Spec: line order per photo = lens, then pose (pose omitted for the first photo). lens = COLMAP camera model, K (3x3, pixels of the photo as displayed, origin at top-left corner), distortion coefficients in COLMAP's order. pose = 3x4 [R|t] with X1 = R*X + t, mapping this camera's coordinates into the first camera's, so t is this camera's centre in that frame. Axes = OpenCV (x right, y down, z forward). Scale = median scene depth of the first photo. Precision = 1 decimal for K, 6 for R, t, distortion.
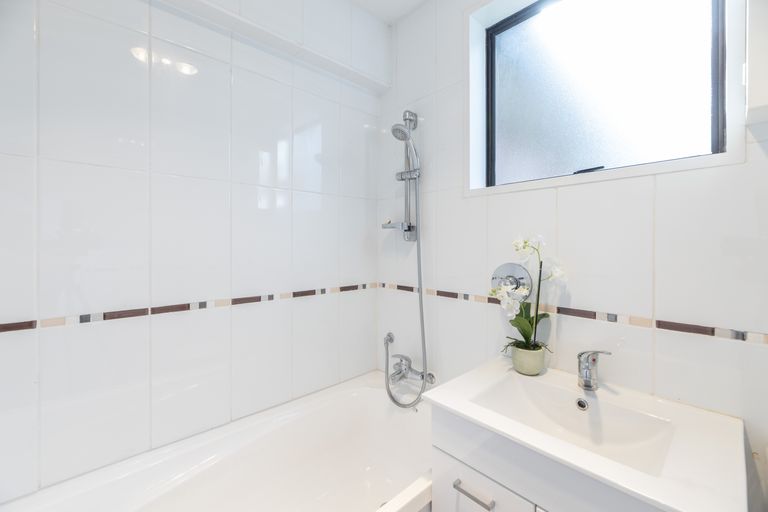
lens RADIAL K [[315.5, 0, 375.2], [0, 315.5, 245.4], [0, 0, 1]] dist [-0.006921, 0.000018]
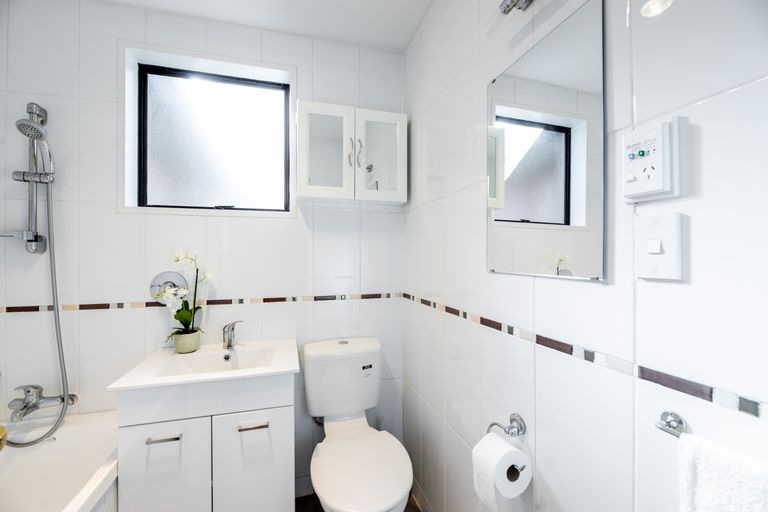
lens RADIAL K [[315.5, 0, 383.5], [0, 315.5, 255.1], [0, 0, 1]] dist [-0.006921, 0.000018]
pose [[0.409361, 0.002621, 0.912369, -0.321260], [0.005919, 0.999967, -0.005529, 0.002562], [-0.912353, 0.007664, 0.409332, -0.256455]]
